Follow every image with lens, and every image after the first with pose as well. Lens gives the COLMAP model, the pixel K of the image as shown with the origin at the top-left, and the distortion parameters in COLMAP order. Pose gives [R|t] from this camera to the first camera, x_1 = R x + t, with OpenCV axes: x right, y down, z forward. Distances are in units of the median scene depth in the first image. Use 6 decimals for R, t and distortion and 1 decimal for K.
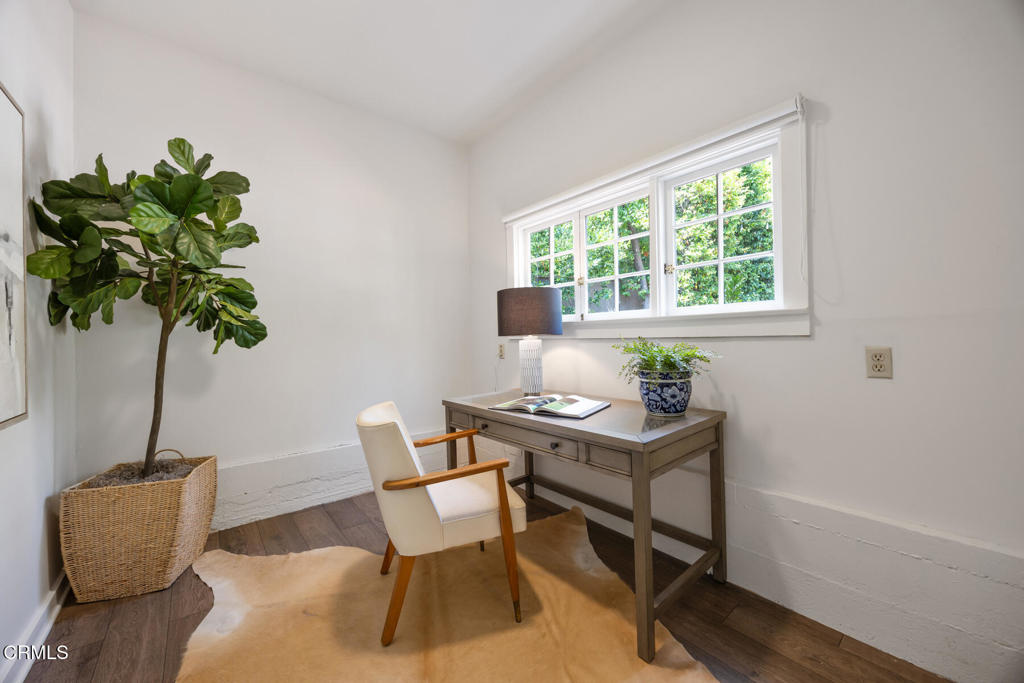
lens RADIAL K [[395.2, 0, 509.9], [0, 395.2, 336.2], [0, 0, 1]] dist [-0.003186, -0.000367]
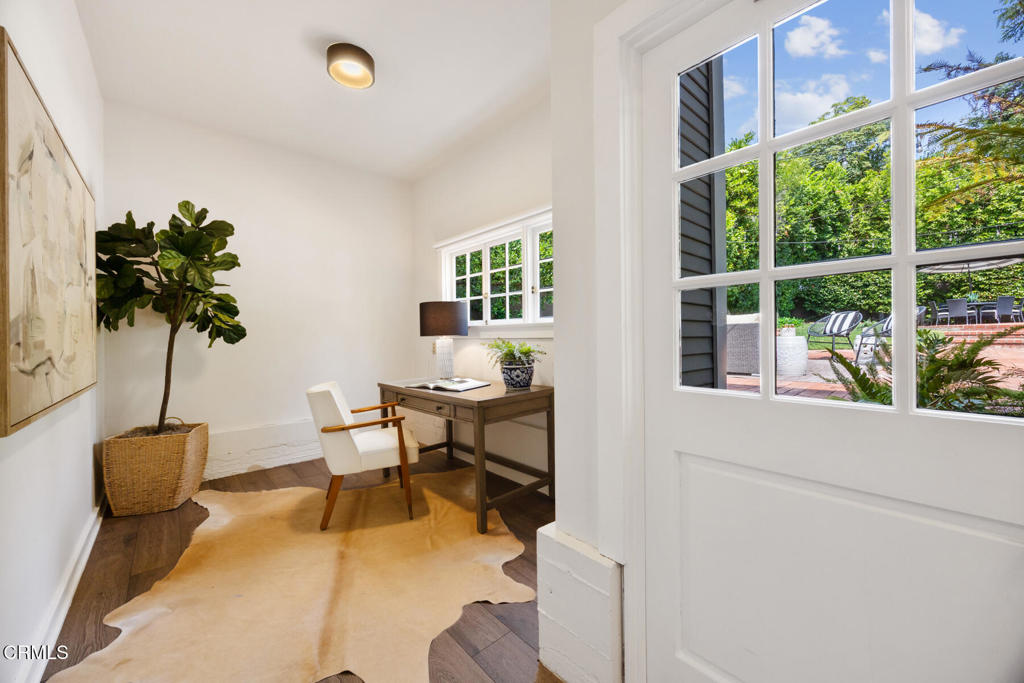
lens RADIAL K [[395.2, 0, 509.9], [0, 395.2, 336.2], [0, 0, 1]] dist [-0.003186, -0.000367]
pose [[0.999072, 0.005094, 0.042759, 0.285051], [-0.005212, 0.999983, 0.002640, -0.007216], [-0.042745, -0.002861, 0.999082, -0.482364]]
